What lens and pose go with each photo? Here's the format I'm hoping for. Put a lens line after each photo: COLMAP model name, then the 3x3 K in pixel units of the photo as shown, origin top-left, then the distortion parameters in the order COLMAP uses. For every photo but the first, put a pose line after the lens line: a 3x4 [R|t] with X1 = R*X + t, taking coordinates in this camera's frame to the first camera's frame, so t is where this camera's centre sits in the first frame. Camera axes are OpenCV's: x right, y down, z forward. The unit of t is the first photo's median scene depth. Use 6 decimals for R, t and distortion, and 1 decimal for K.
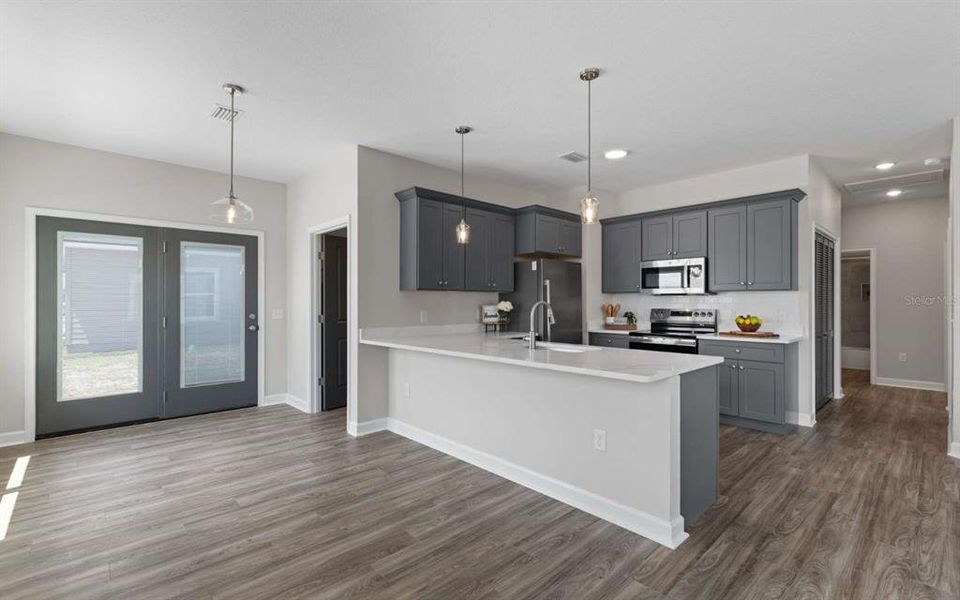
lens RADIAL K [[430.6, 0, 478.9], [0, 430.6, 302.1], [0, 0, 1]] dist [0.002502, -0.000884]
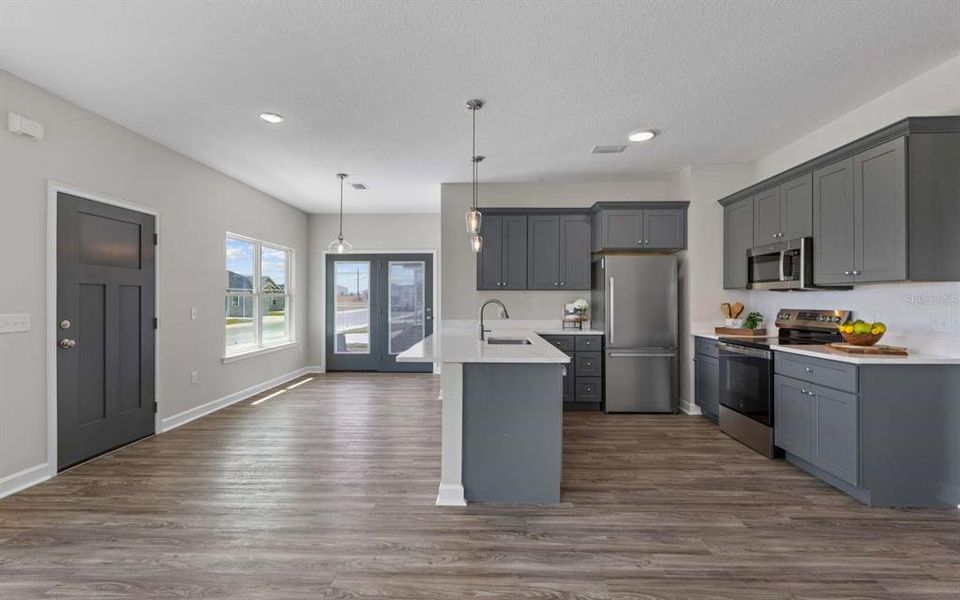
lens RADIAL K [[430.6, 0, 480.7], [0, 430.6, 299.1], [0, 0, 1]] dist [0.002502, -0.000884]
pose [[0.708895, -0.000425, -0.705314, 0.628198], [-0.000934, 0.999998, -0.001541, -0.000500], [0.705314, 0.001751, 0.708893, 0.104920]]
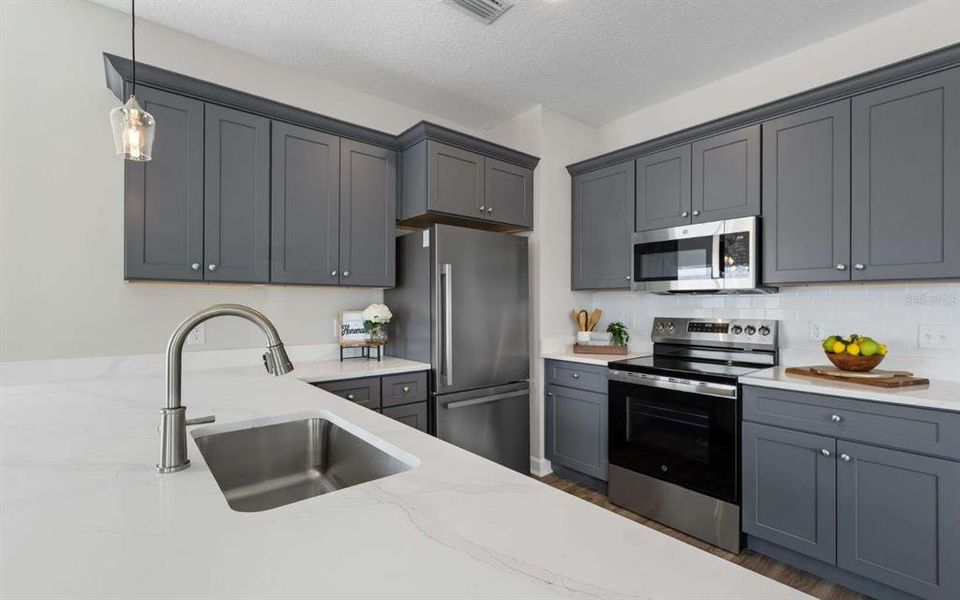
lens RADIAL K [[430.6, 0, 480.9], [0, 430.6, 304.9], [0, 0, 1]] dist [0.002502, -0.000884]
pose [[0.997867, 0.001673, -0.065254, 0.233413], [-0.001570, 0.999997, 0.001628, -0.002213], [0.065257, -0.001522, 0.997867, 0.467898]]
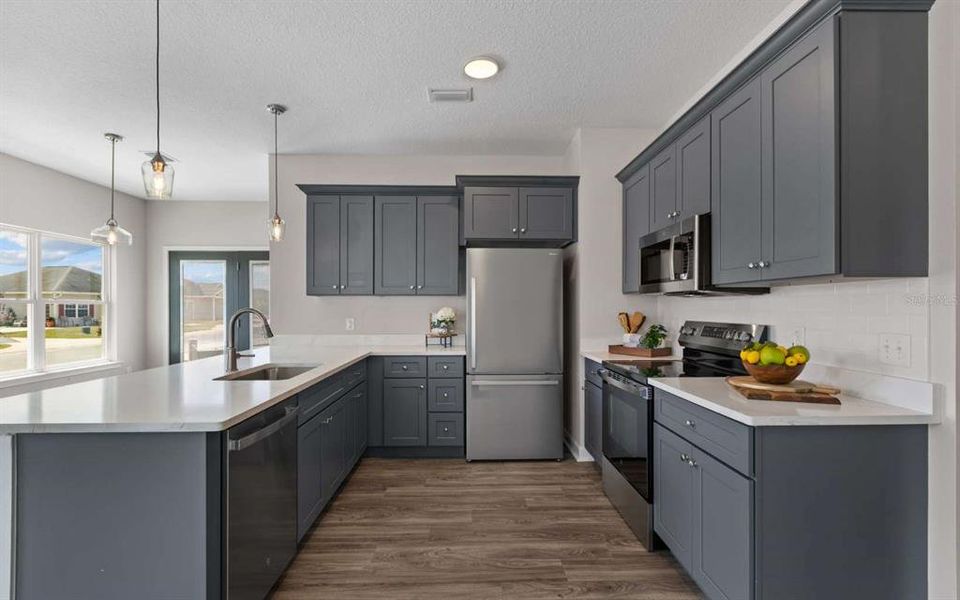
lens RADIAL K [[430.6, 0, 485.1], [0, 430.6, 308.8], [0, 0, 1]] dist [0.002502, -0.000884]
pose [[0.746020, 0.002443, -0.665919, 0.643082], [0.000466, 0.999991, 0.004190, -0.002814], [0.665923, -0.003436, 0.746012, 0.475963]]
